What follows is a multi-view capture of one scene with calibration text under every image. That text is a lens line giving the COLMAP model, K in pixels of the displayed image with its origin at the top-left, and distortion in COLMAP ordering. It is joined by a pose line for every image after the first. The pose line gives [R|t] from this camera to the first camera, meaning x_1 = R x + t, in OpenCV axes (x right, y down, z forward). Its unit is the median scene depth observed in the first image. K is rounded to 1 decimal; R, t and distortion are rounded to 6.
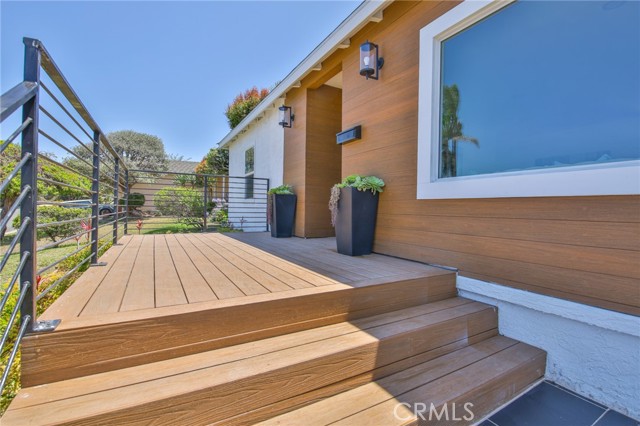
lens RADIAL K [[290.1, 0, 324.2], [0, 290.1, 210.9], [0, 0, 1]] dist [-0.013565, -0.003885]
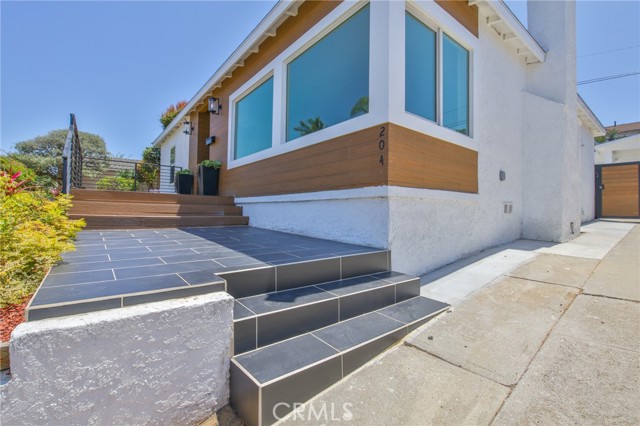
lens RADIAL K [[290.1, 0, 317.8], [0, 290.1, 209.4], [0, 0, 1]] dist [-0.013565, -0.003885]
pose [[0.991295, -0.007993, 0.131416, 0.378454], [0.009226, 0.999919, -0.008778, 0.158435], [-0.131335, 0.009914, 0.991288, -0.722105]]
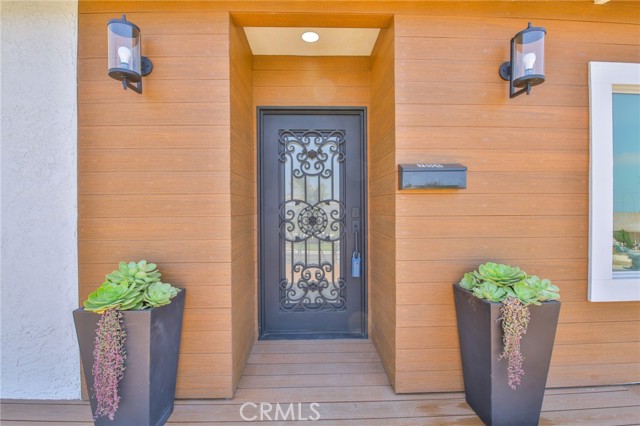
lens RADIAL K [[290.1, 0, 317.5], [0, 290.1, 213.7], [0, 0, 1]] dist [-0.013565, -0.003885]
pose [[0.482859, -0.021164, 0.875442, -0.311333], [0.022696, 0.999675, 0.011650, -0.143302], [-0.875404, 0.014244, 0.483182, 0.643480]]
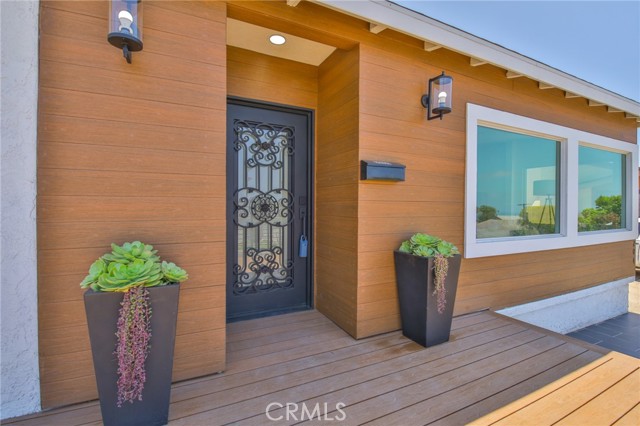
lens RADIAL K [[290.1, 0, 320.1], [0, 290.1, 213.7], [0, 0, 1]] dist [-0.013565, -0.003885]
pose [[0.076312, -0.026504, 0.996732, -0.412826], [0.013908, 0.999578, 0.025515, -0.125781], [-0.996987, 0.011916, 0.076648, 0.755191]]
